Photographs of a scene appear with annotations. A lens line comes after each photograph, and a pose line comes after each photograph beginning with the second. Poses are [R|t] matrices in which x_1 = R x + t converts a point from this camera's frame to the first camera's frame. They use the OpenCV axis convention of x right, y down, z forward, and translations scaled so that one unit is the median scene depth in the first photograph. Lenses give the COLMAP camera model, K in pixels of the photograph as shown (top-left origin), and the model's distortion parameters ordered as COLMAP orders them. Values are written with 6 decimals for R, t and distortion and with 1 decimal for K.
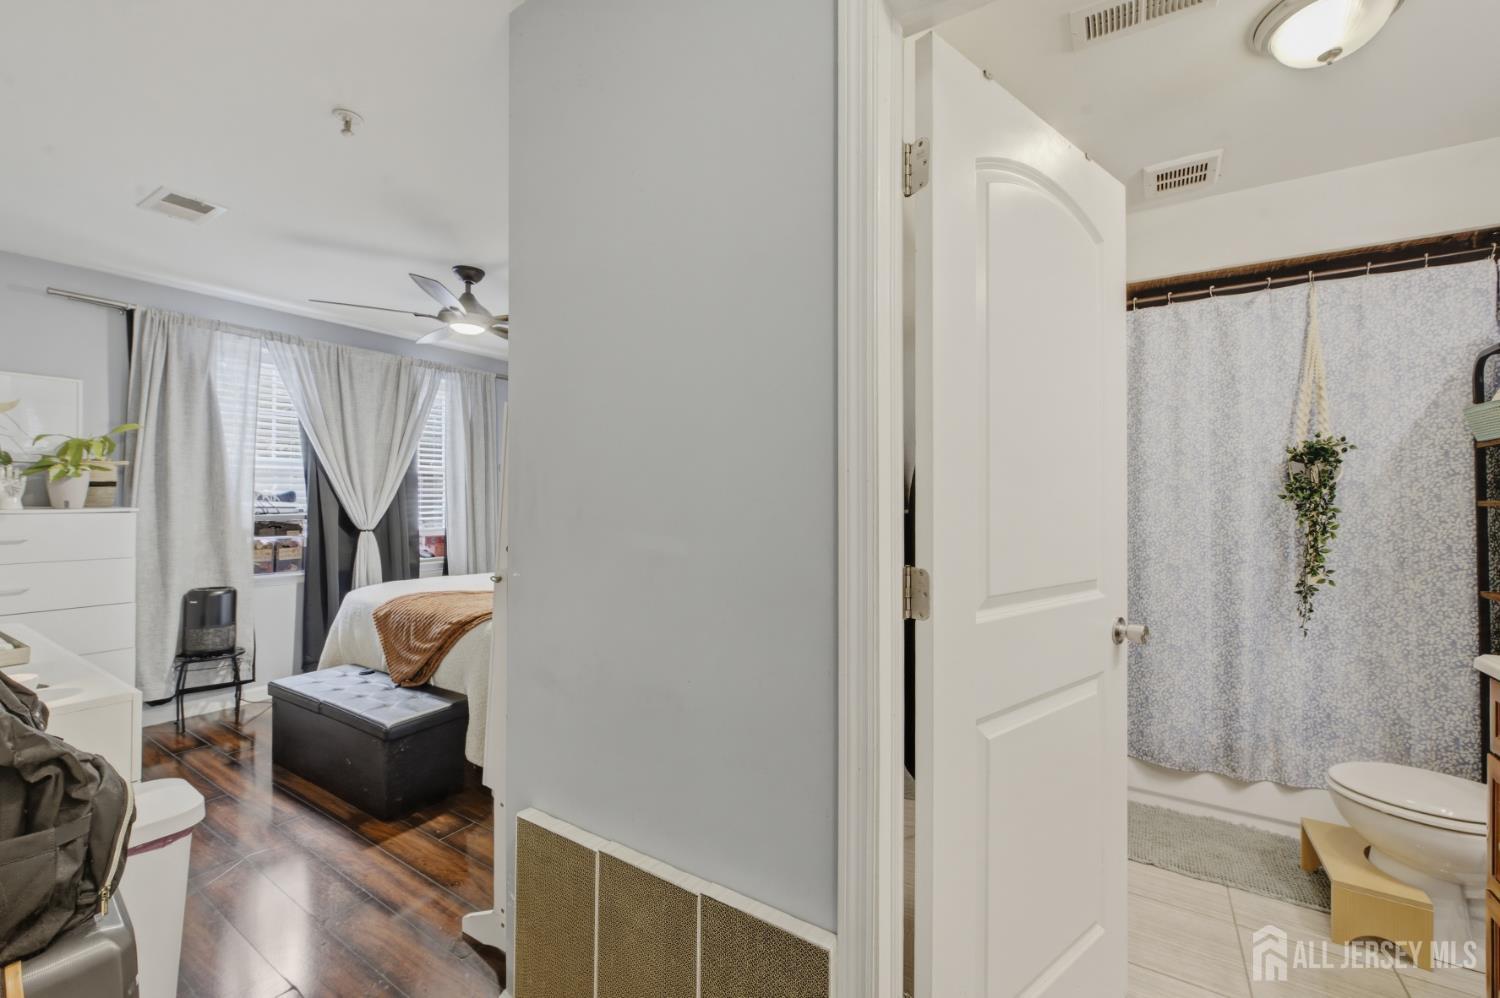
lens RADIAL K [[591.3, 0, 751.9], [0, 591.3, 491.4], [0, 0, 1]] dist [-0.000571, -0.001381]
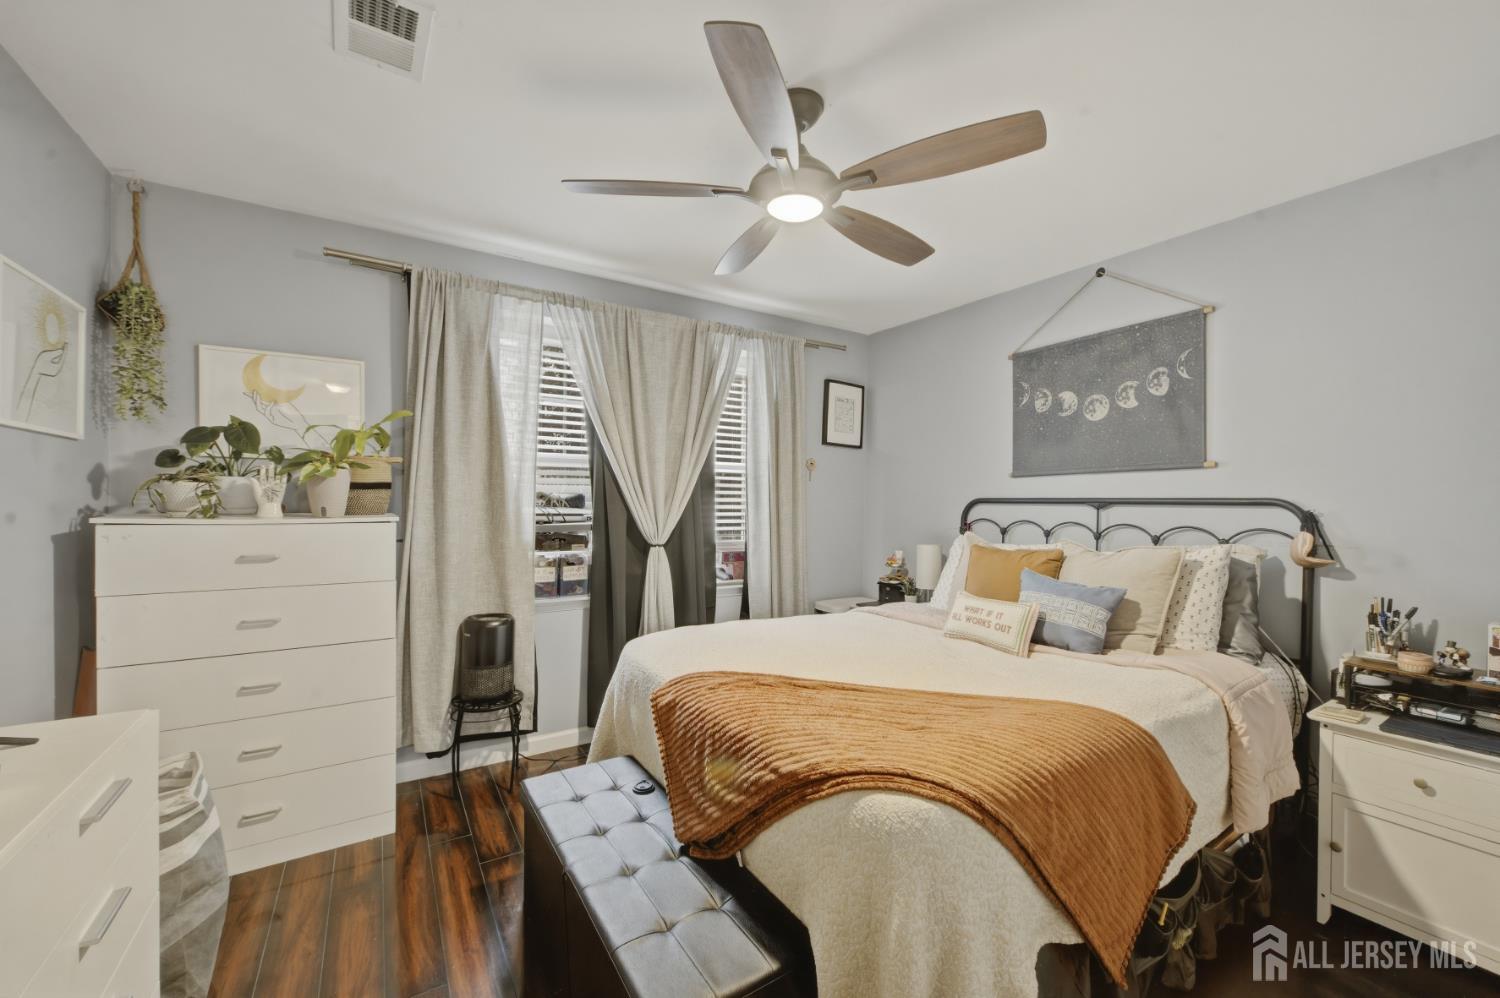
lens RADIAL K [[591.3, 0, 751.5], [0, 591.3, 495.6], [0, 0, 1]] dist [-0.000571, -0.001381]
pose [[0.901344, 0.007916, -0.433031, -0.240686], [-0.005617, 0.999963, 0.006587, -0.006252], [0.433067, -0.003505, 0.901355, 0.417192]]
